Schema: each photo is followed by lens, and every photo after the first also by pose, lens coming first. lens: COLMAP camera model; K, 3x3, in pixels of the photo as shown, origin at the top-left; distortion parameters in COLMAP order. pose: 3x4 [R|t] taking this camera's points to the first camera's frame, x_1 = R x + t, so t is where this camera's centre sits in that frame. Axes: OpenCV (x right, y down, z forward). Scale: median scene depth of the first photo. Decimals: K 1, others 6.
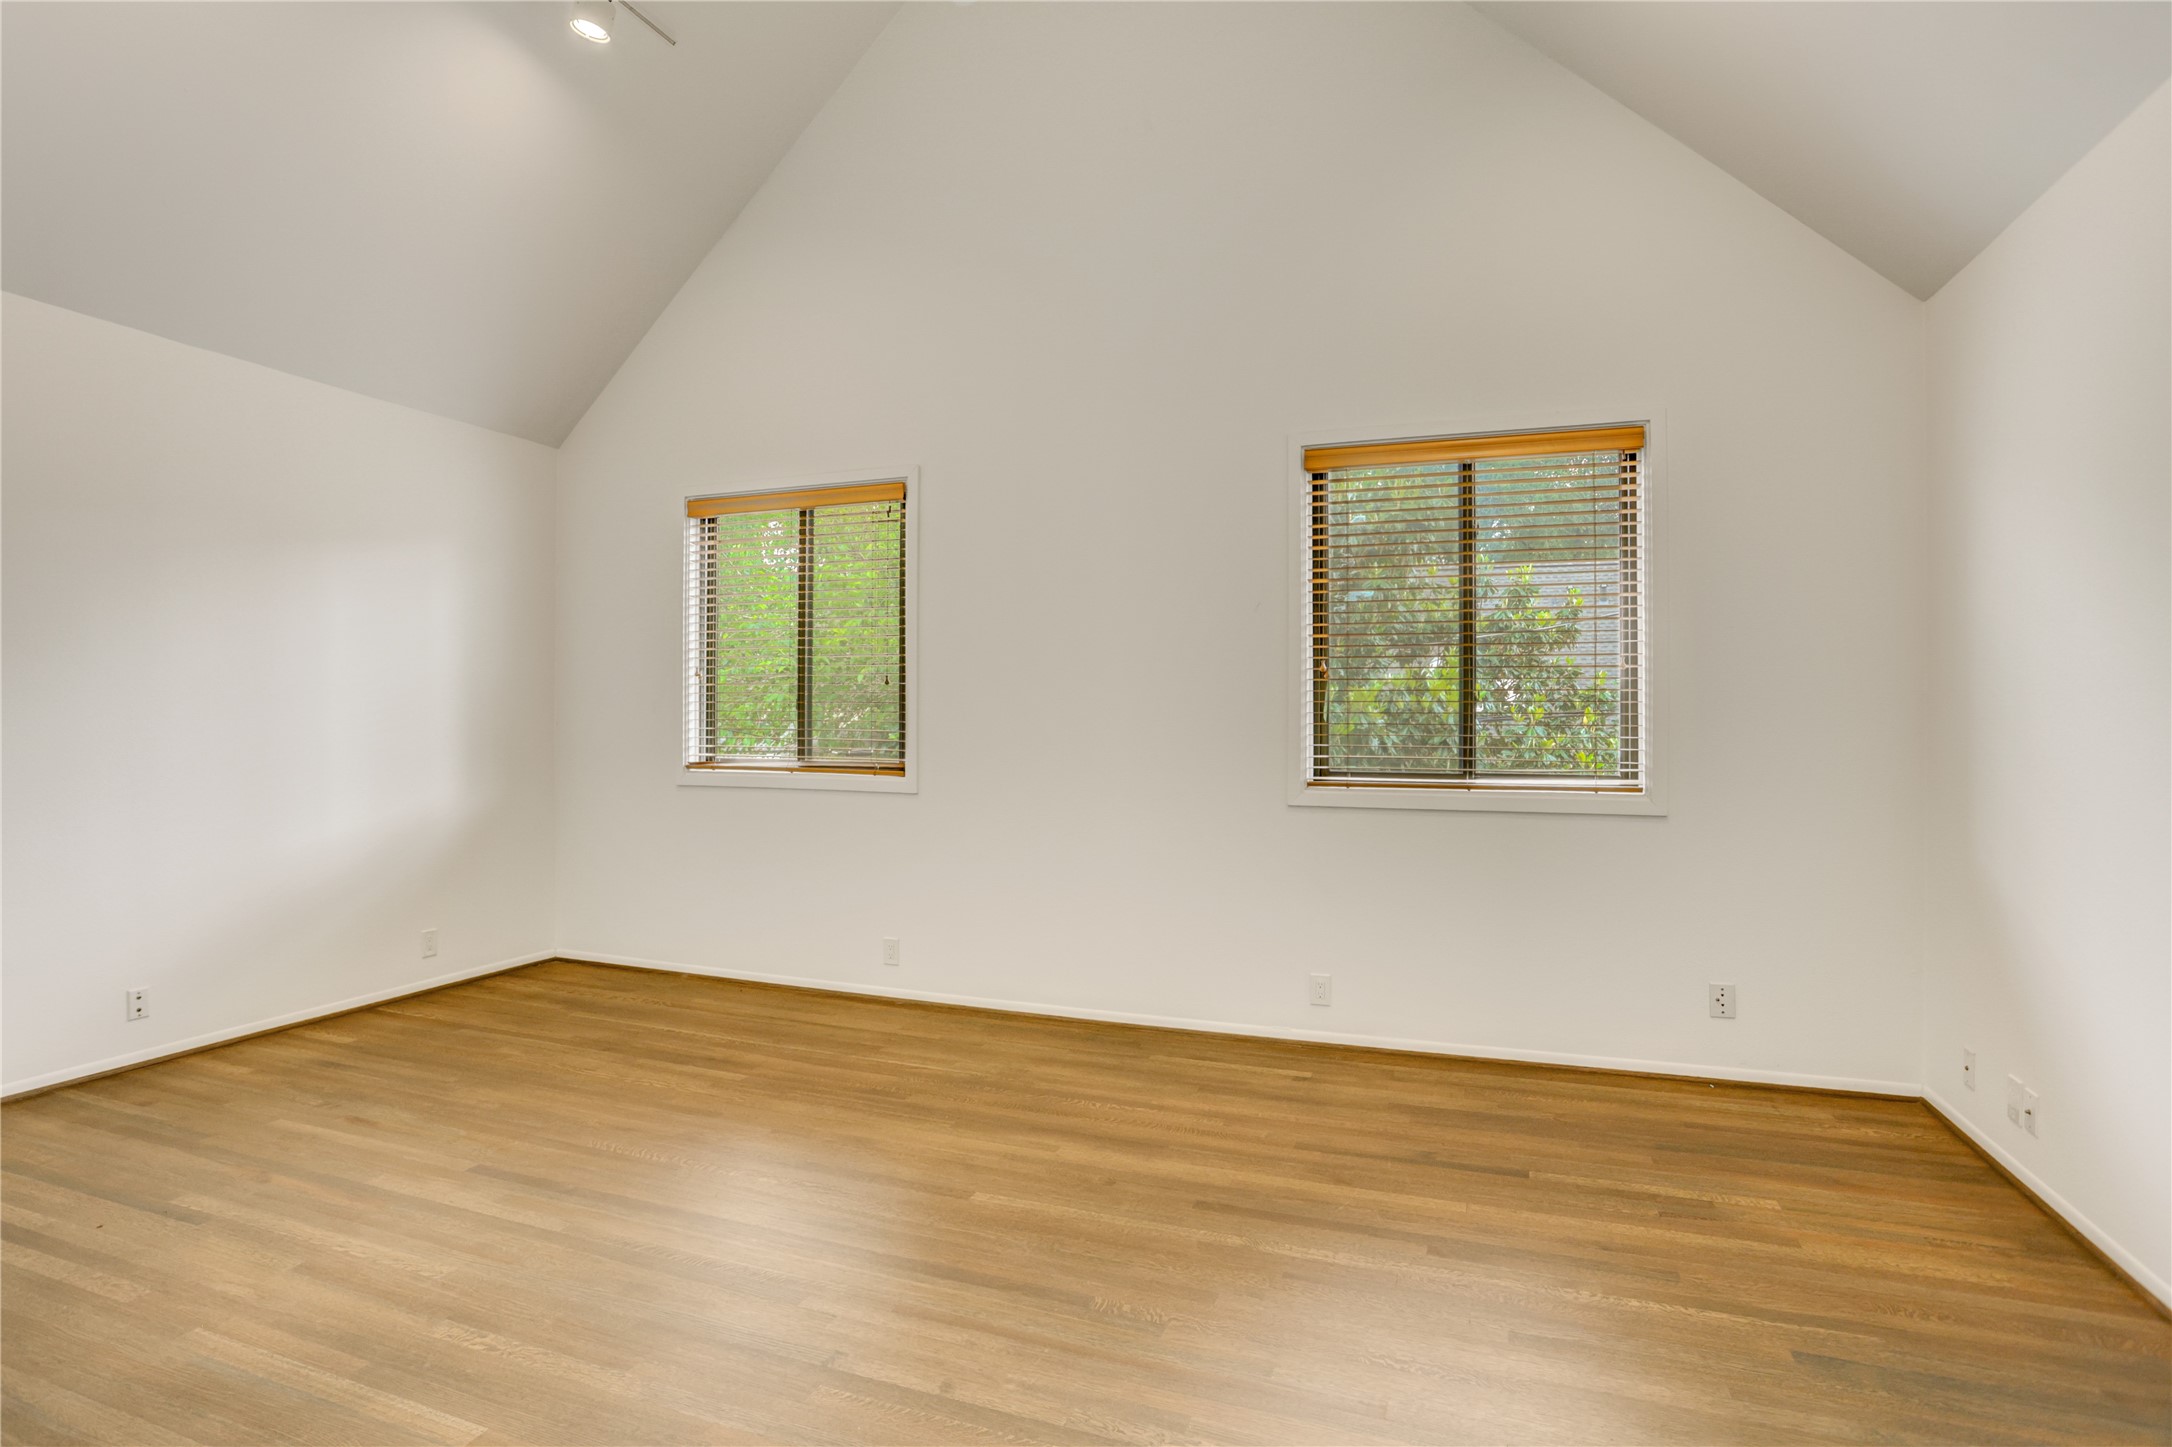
lens RADIAL K [[1062.8, 0, 1079.7], [0, 1062.8, 719.9], [0, 0, 1]] dist [-0.001688, 0.000045]
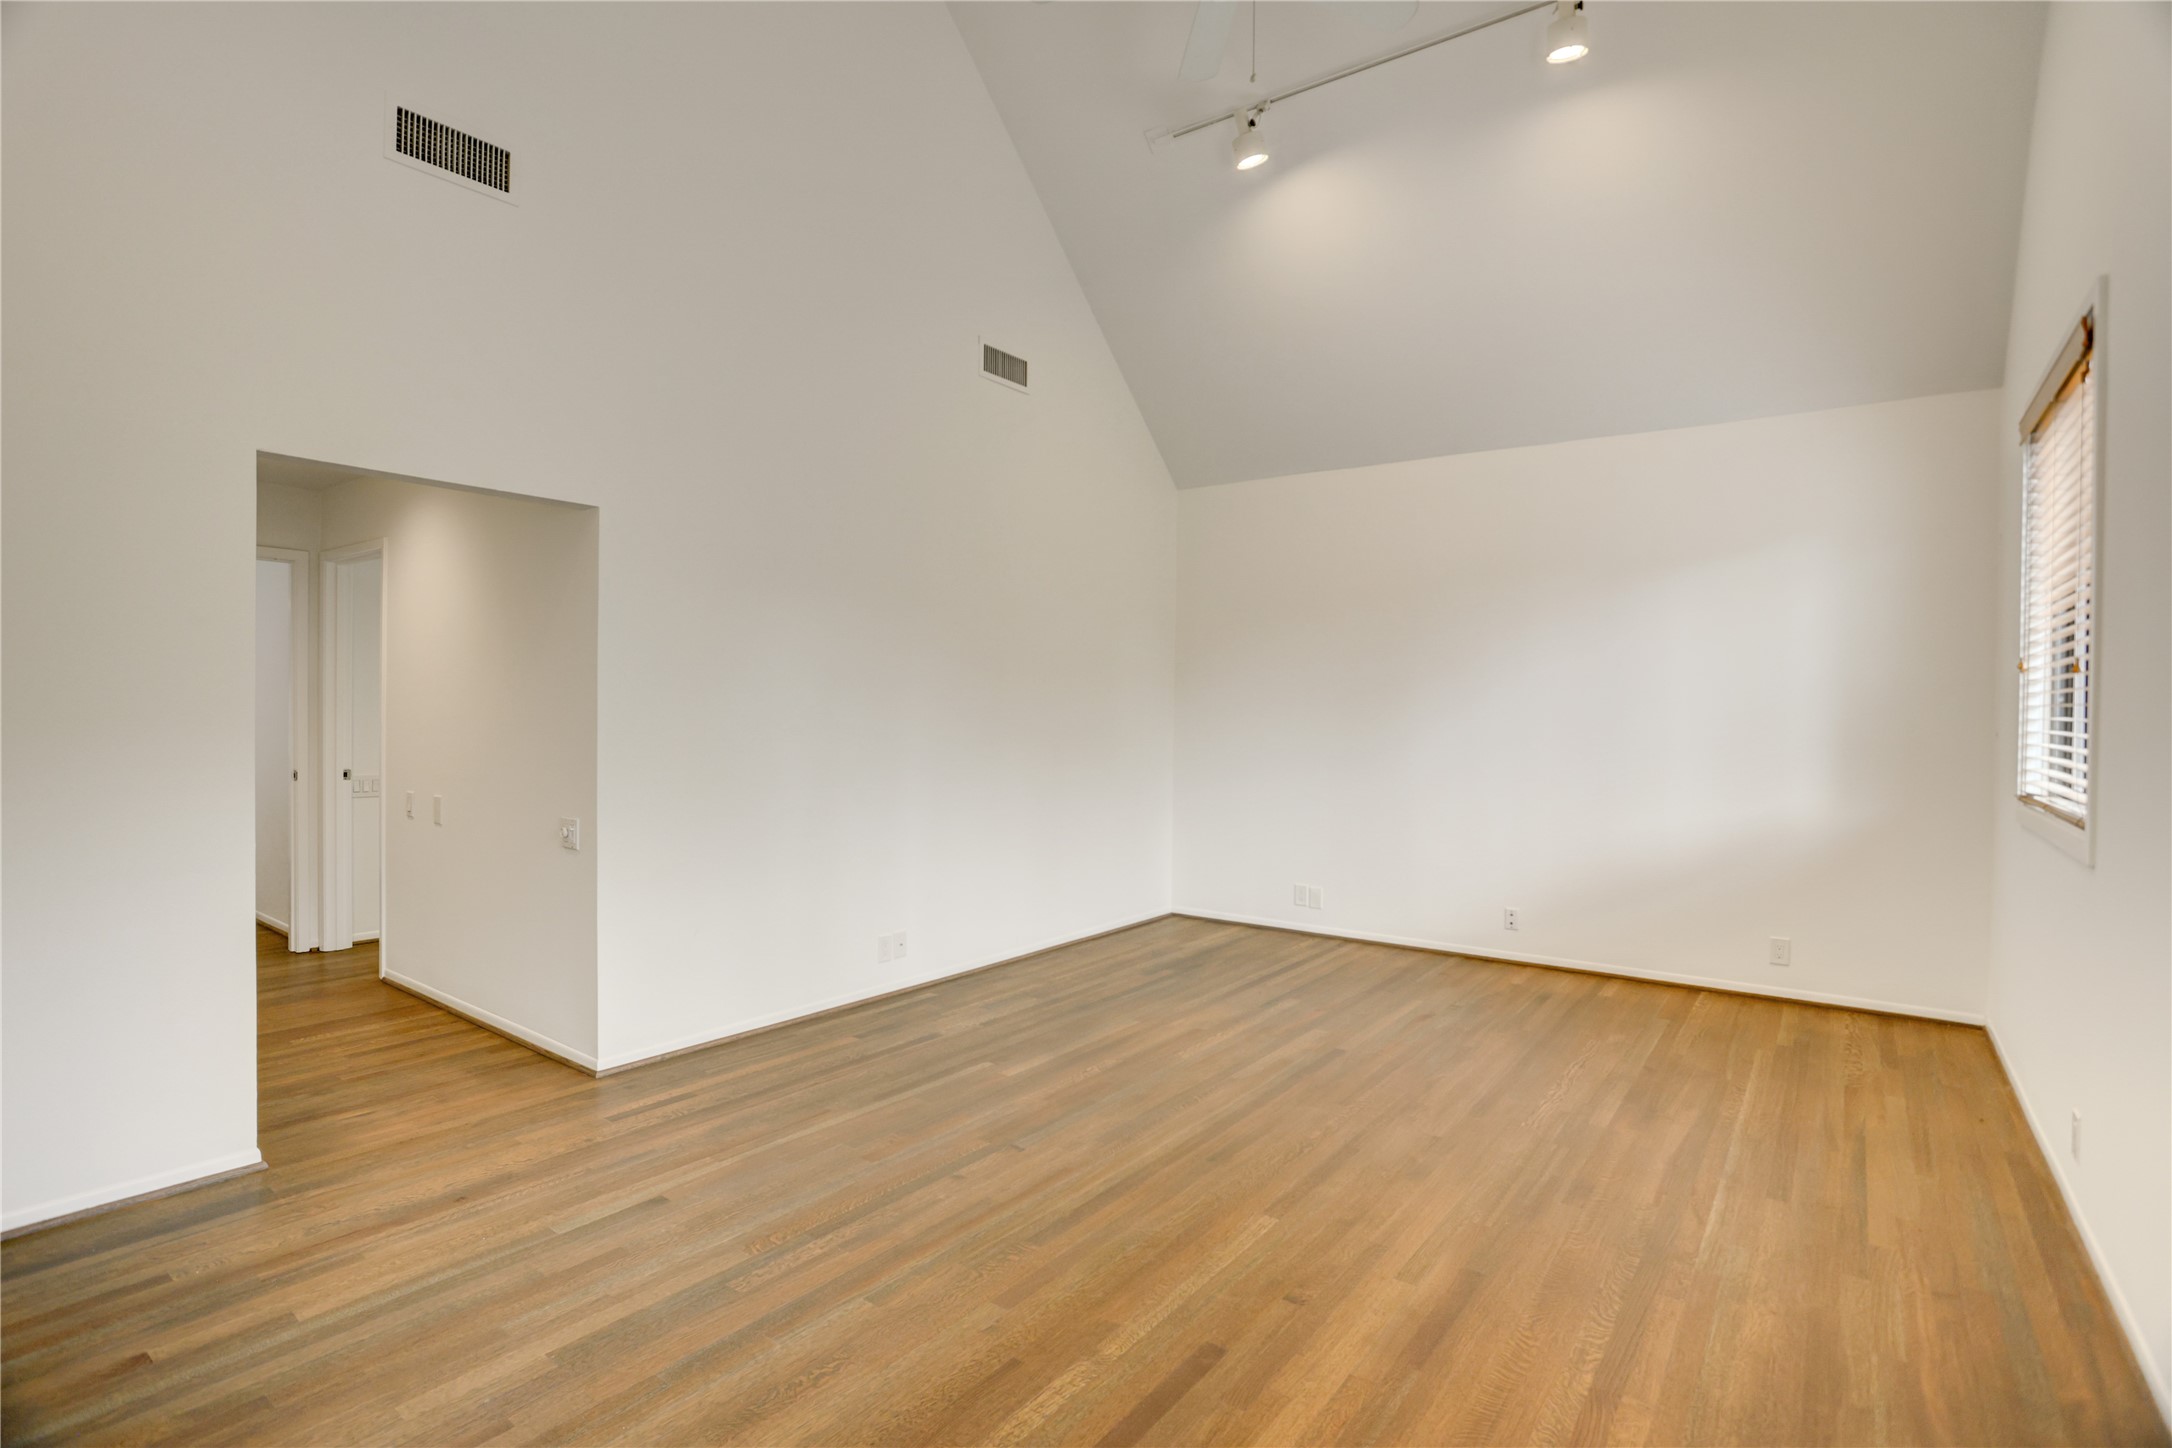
lens RADIAL K [[1062.8, 0, 1077.4], [0, 1062.8, 723.7], [0, 0, 1]] dist [-0.001688, 0.000045]
pose [[-0.265506, 0.000381, -0.964109, 0.651117], [-0.009099, 0.999954, 0.002901, 0.006739], [0.964066, 0.009542, -0.265491, 0.825321]]
